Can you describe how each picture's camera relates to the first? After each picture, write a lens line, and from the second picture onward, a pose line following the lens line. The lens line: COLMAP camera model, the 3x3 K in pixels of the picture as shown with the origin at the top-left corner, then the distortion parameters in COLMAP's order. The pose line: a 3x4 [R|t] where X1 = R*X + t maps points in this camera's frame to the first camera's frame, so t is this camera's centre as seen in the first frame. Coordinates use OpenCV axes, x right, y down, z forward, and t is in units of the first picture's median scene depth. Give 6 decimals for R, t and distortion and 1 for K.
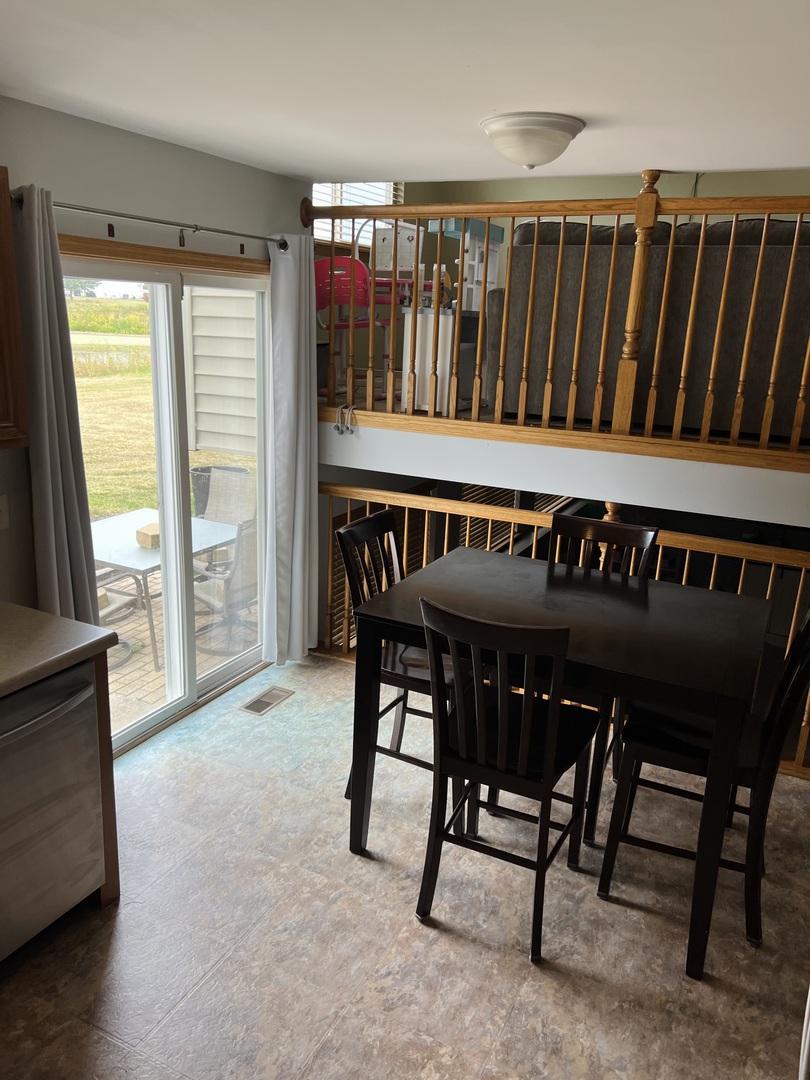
lens RADIAL K [[822.2, 0, 409.0], [0, 822.2, 541.6], [0, 0, 1]] dist [0.048121, -0.061650]
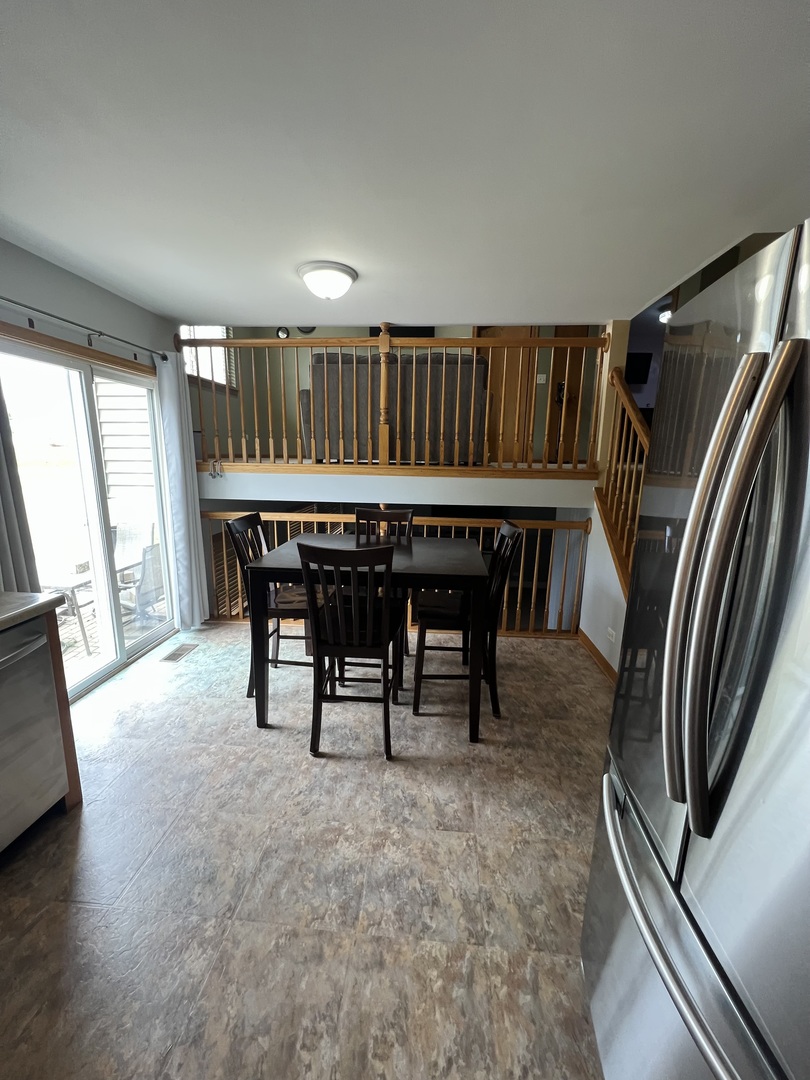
lens RADIAL K [[433.2, 0, 407.6], [0, 433.2, 541.8], [0, 0, 1]] dist [-0.007675, 0.002279]
pose [[0.926463, -0.098061, 0.363388, -0.072610], [0.122509, 0.991456, -0.044790, 0.106530], [-0.355891, 0.086015, 0.930560, 0.130356]]
